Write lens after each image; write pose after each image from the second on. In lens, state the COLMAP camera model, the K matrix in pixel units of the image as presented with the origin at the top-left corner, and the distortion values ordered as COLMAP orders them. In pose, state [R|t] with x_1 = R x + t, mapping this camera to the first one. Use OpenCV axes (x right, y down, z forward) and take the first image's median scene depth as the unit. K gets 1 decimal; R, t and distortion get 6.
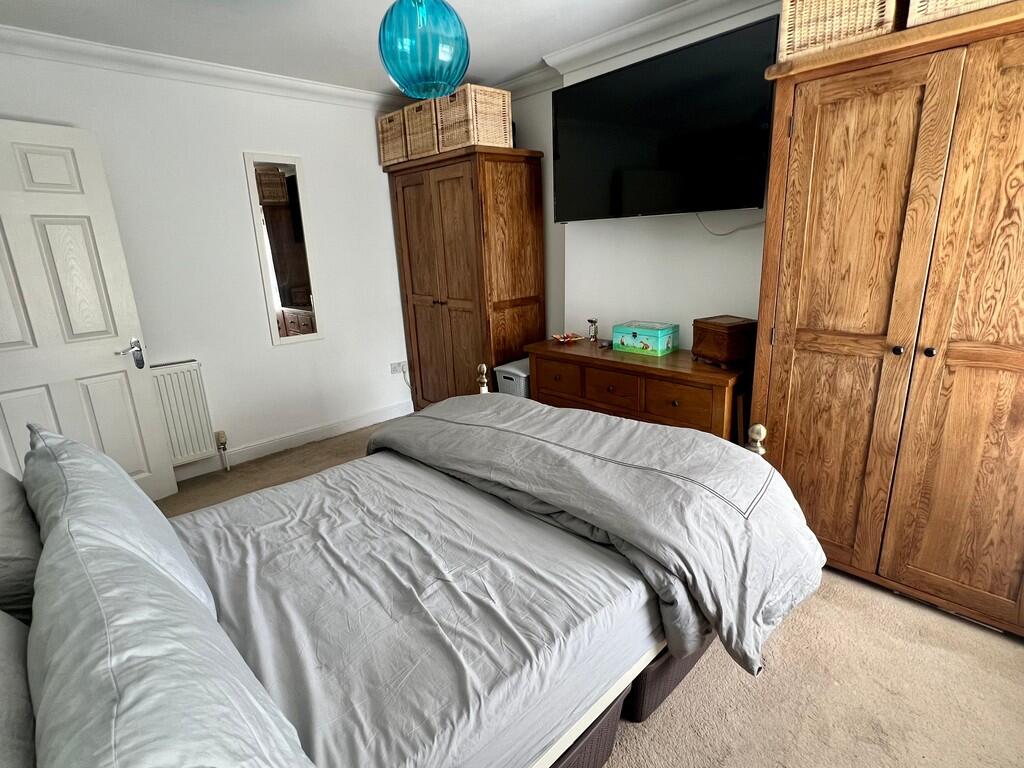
lens RADIAL K [[506.7, 0, 513.2], [0, 506.7, 383.6], [0, 0, 1]] dist [-0.004666, 0.000648]
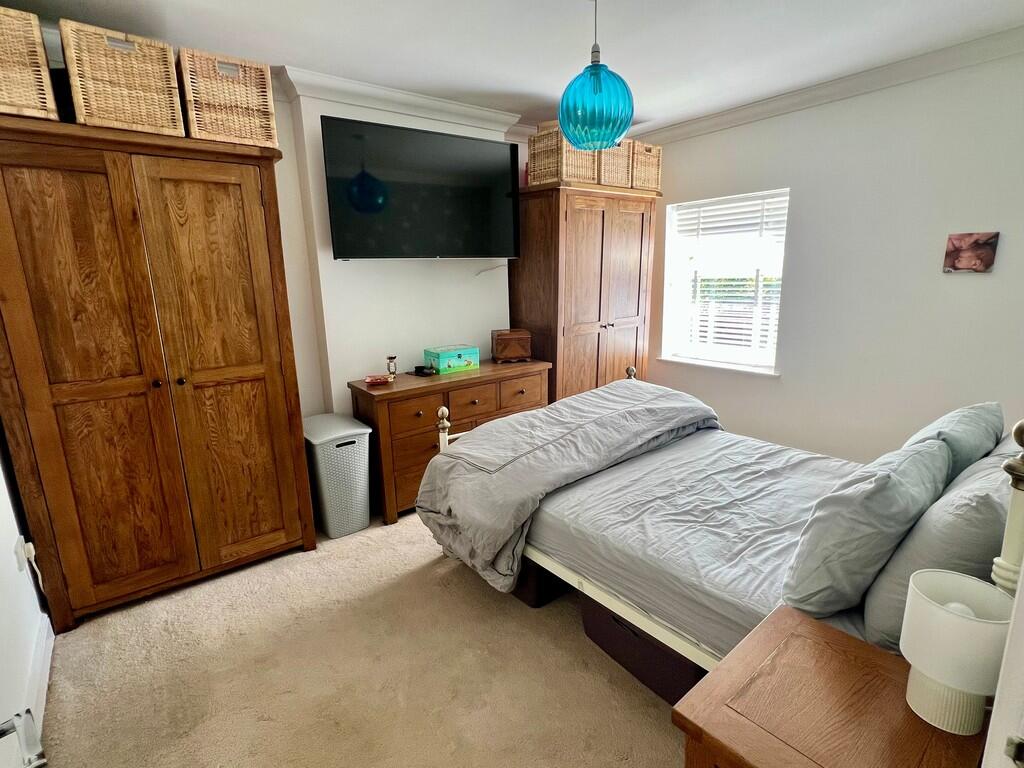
lens RADIAL K [[506.7, 0, 511.2], [0, 506.7, 381.1], [0, 0, 1]] dist [-0.004666, 0.000648]
pose [[0.083443, -0.177005, 0.980666, -0.963786], [0.290160, 0.945773, 0.146018, -0.186657], [-0.953333, 0.272366, 0.130278, 0.780465]]
